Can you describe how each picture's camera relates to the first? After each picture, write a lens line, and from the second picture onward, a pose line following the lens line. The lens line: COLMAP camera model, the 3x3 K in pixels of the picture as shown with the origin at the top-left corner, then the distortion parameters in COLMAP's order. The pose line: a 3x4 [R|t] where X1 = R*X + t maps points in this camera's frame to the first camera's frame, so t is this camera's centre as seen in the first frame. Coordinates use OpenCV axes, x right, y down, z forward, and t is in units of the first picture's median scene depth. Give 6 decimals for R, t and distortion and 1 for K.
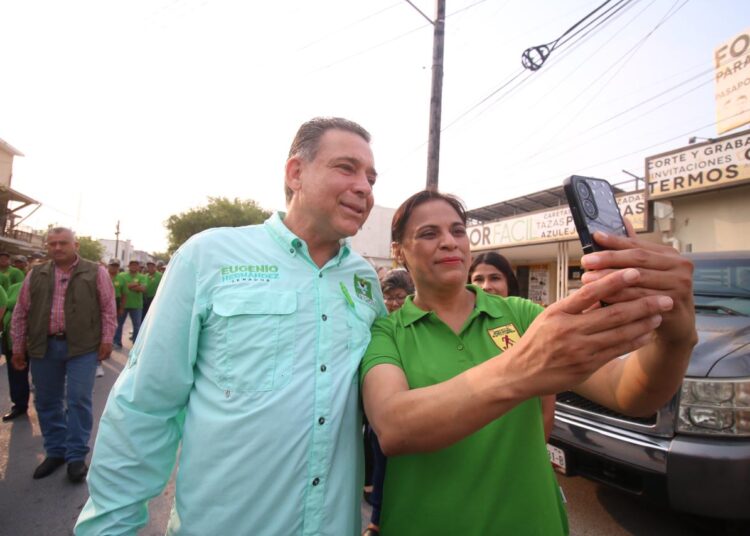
lens RADIAL K [[375.7, 0, 383.4], [0, 375.7, 263.9], [0, 0, 1]] dist [0.003500, -0.012500]
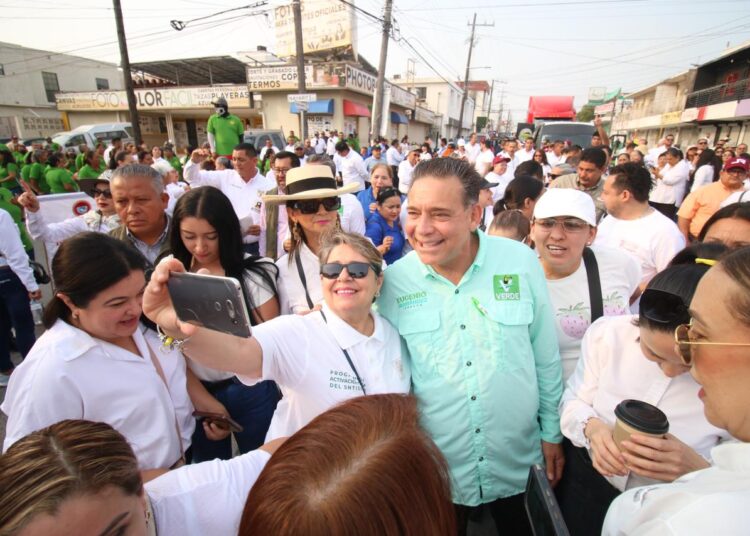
lens RADIAL K [[375.0, 0, 379.8], [0, 375.0, 265.3], [0, 0, 1]] dist [0.001722, -0.012554]
pose [[0.707529, -0.263368, 0.655774, -0.338492], [-0.027444, 0.917019, 0.397898, -0.131901], [-0.706151, -0.299521, 0.641590, -1.010958]]
